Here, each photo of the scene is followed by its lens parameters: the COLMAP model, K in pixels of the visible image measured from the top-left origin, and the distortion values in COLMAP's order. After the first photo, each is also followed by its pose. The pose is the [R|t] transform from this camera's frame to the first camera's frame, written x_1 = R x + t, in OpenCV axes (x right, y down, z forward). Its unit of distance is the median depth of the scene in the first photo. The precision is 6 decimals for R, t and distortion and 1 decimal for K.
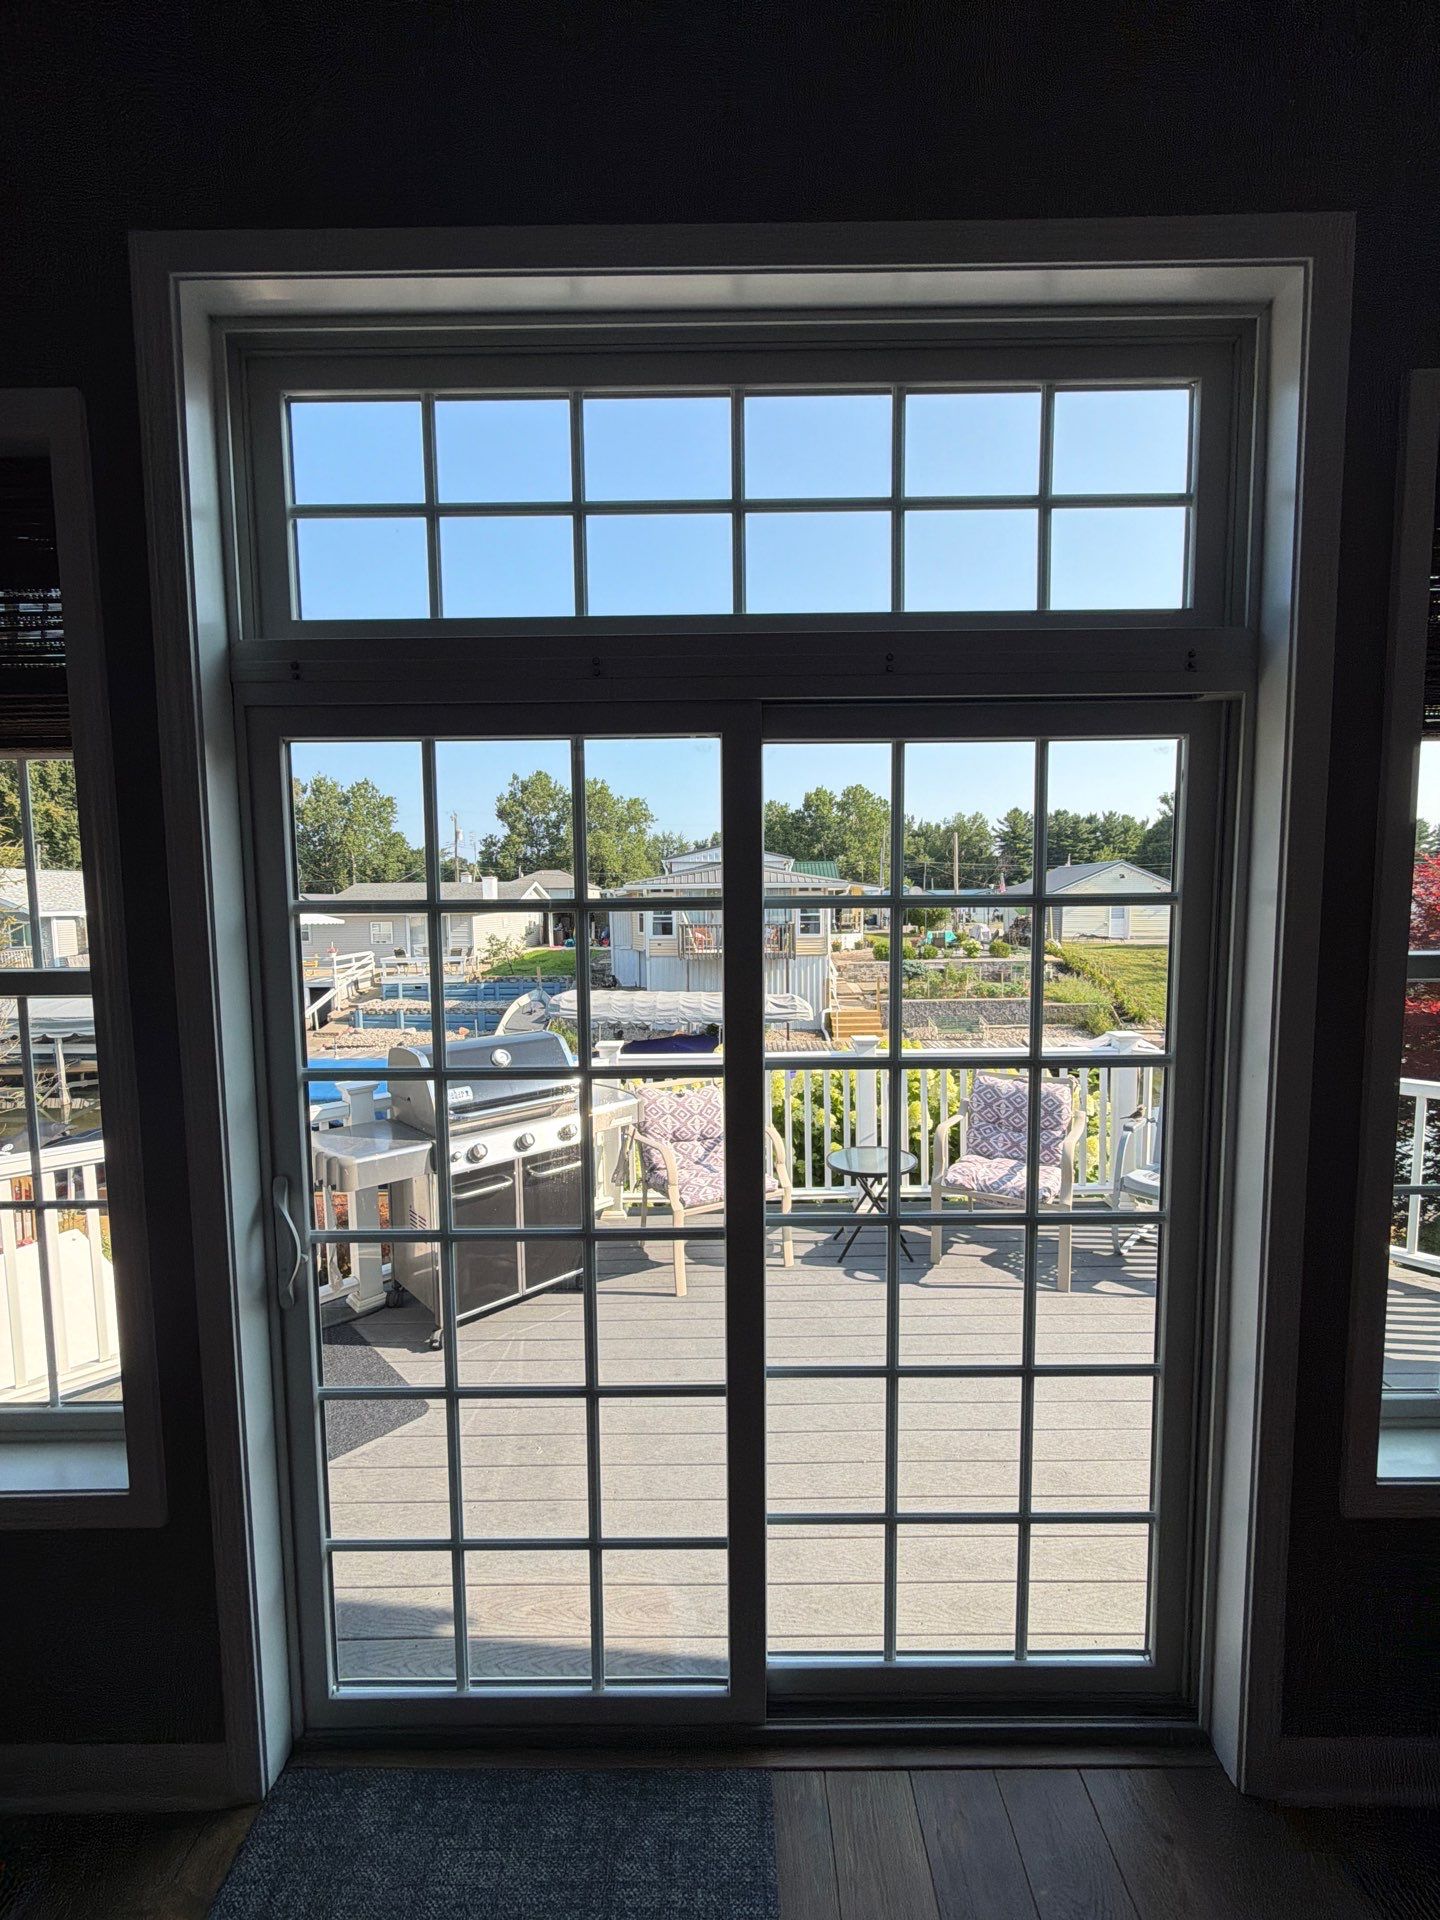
lens RADIAL K [[767.3, 0, 725.3], [0, 767.3, 955.0], [0, 0, 1]] dist [-0.000993, -0.000192]
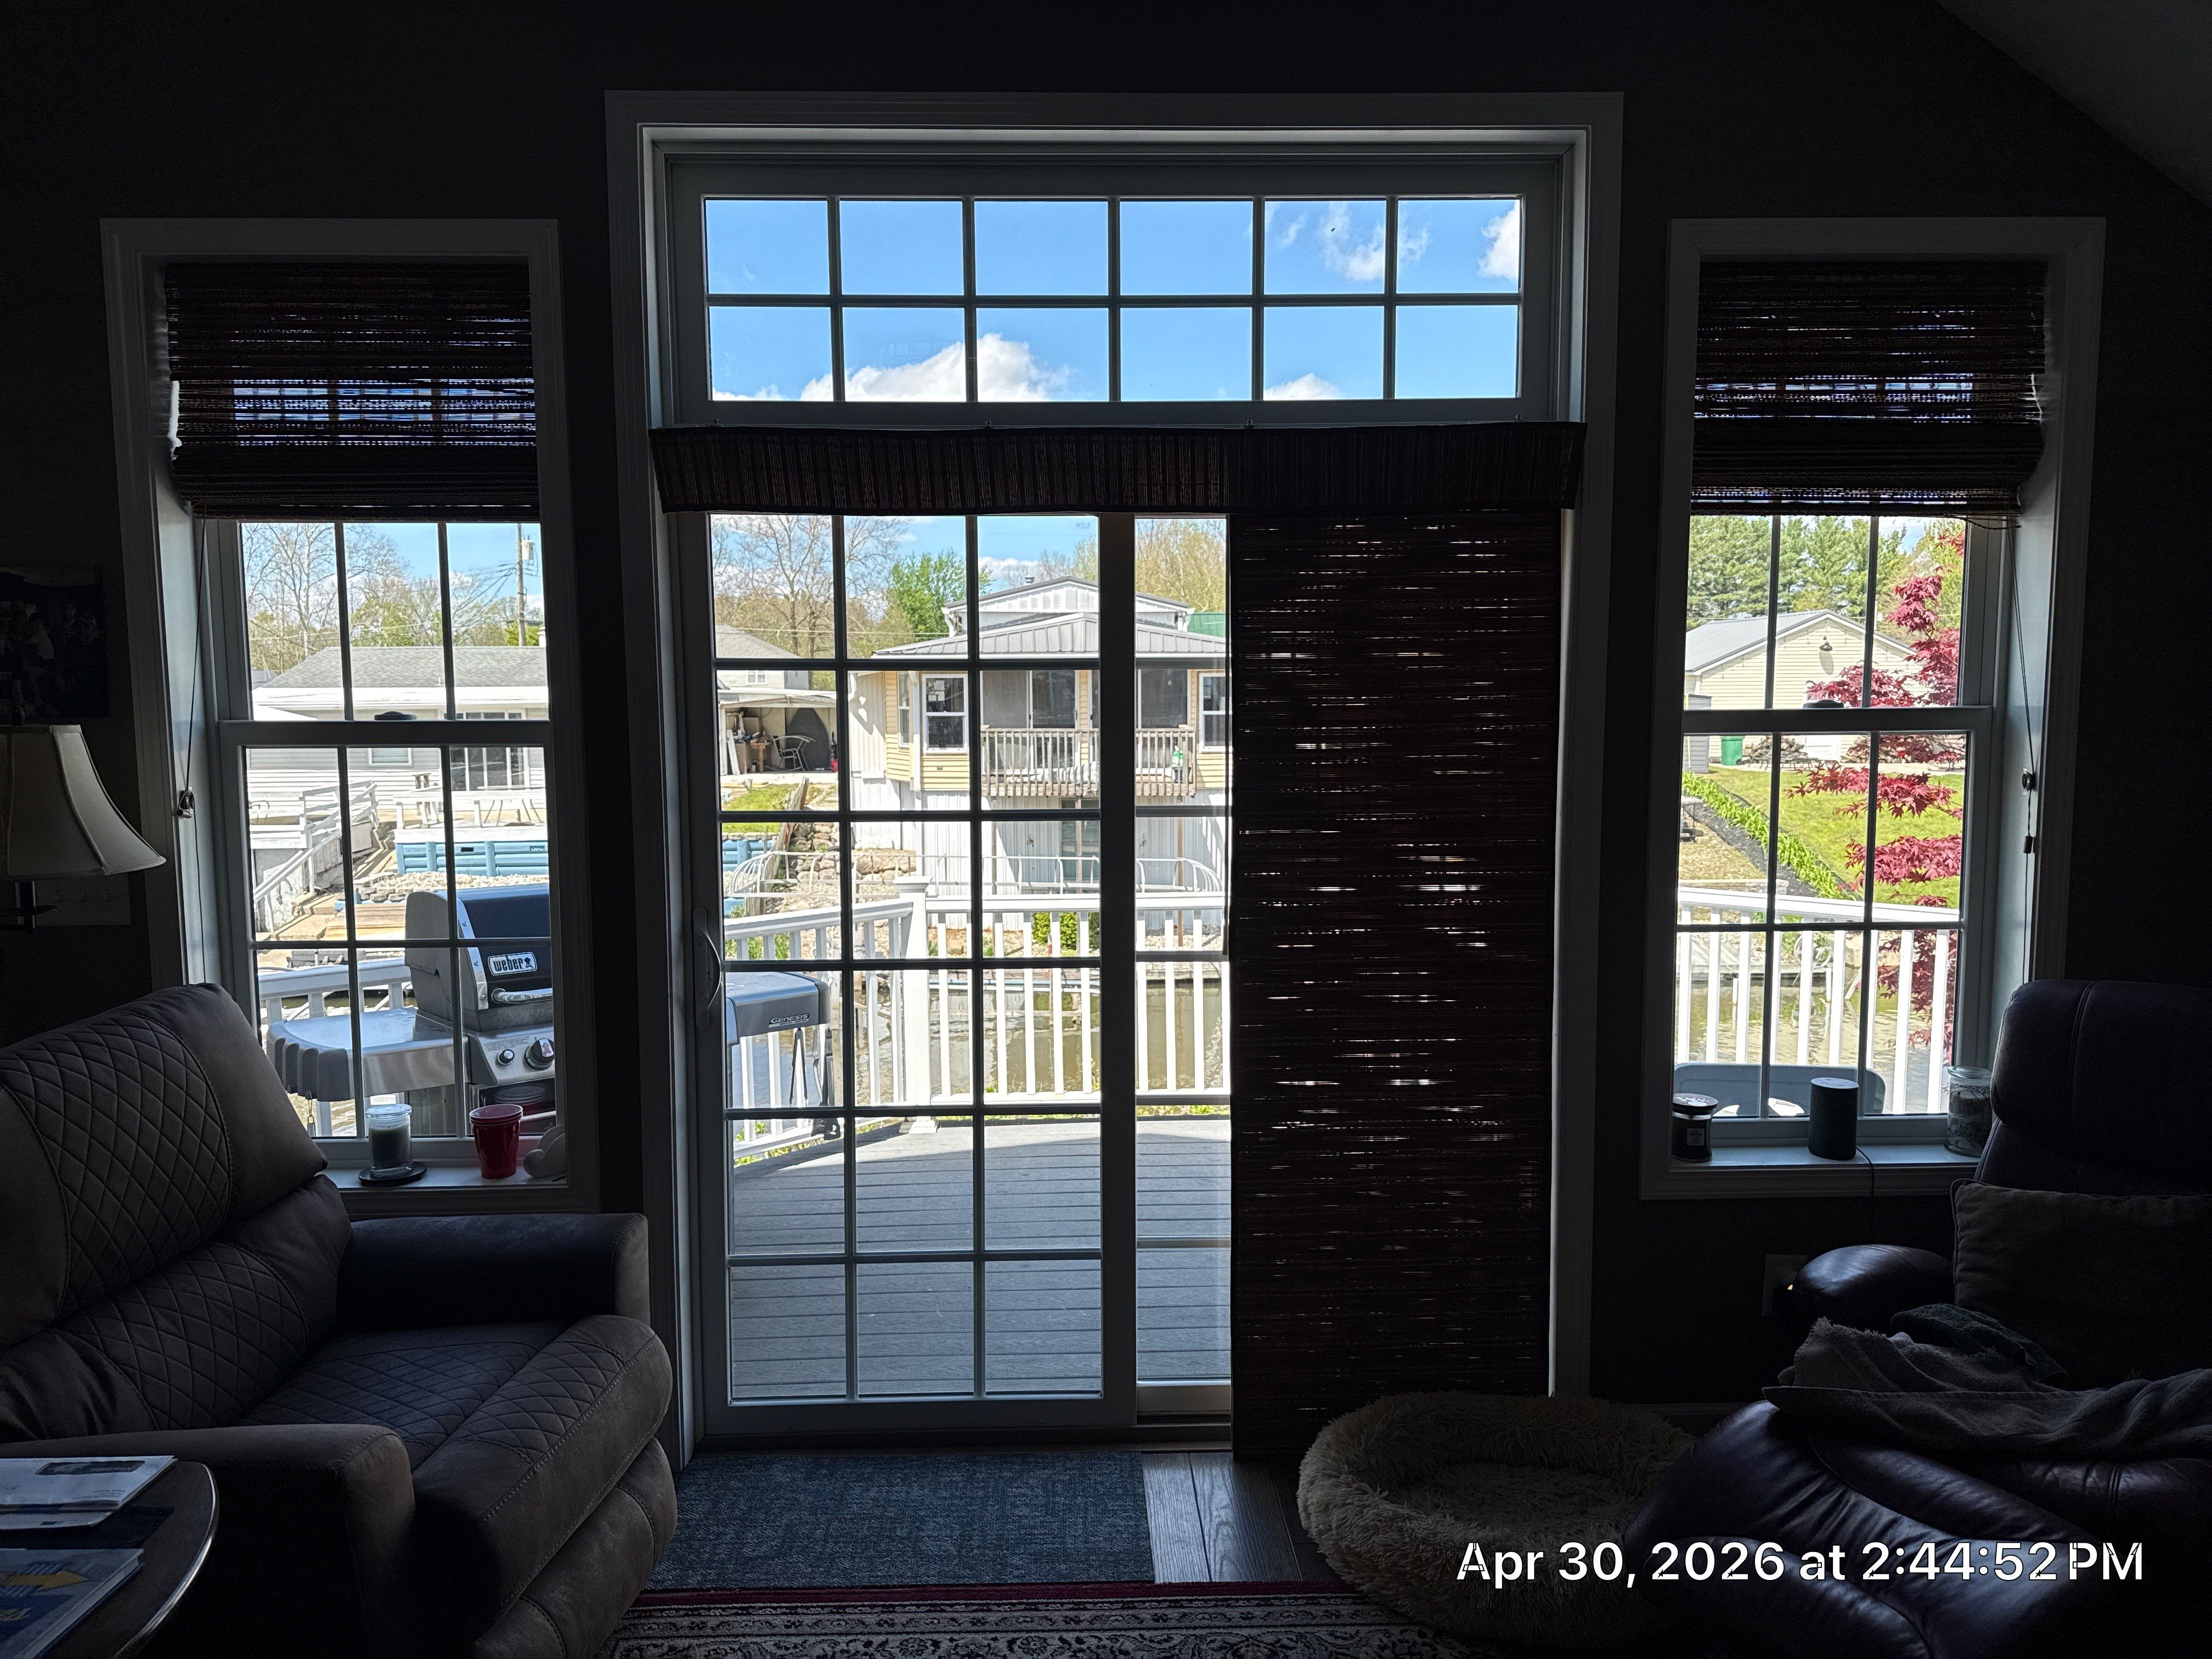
lens RADIAL K [[1569.7, 0, 1099.2], [0, 1569.7, 844.2], [0, 0, 1]] dist [0.005936, -0.006931]
pose [[0.999734, 0.002339, 0.022953, -0.055891], [-0.003004, 0.999577, 0.028939, 0.132972], [-0.022876, -0.029000, 0.999318, -1.297808]]
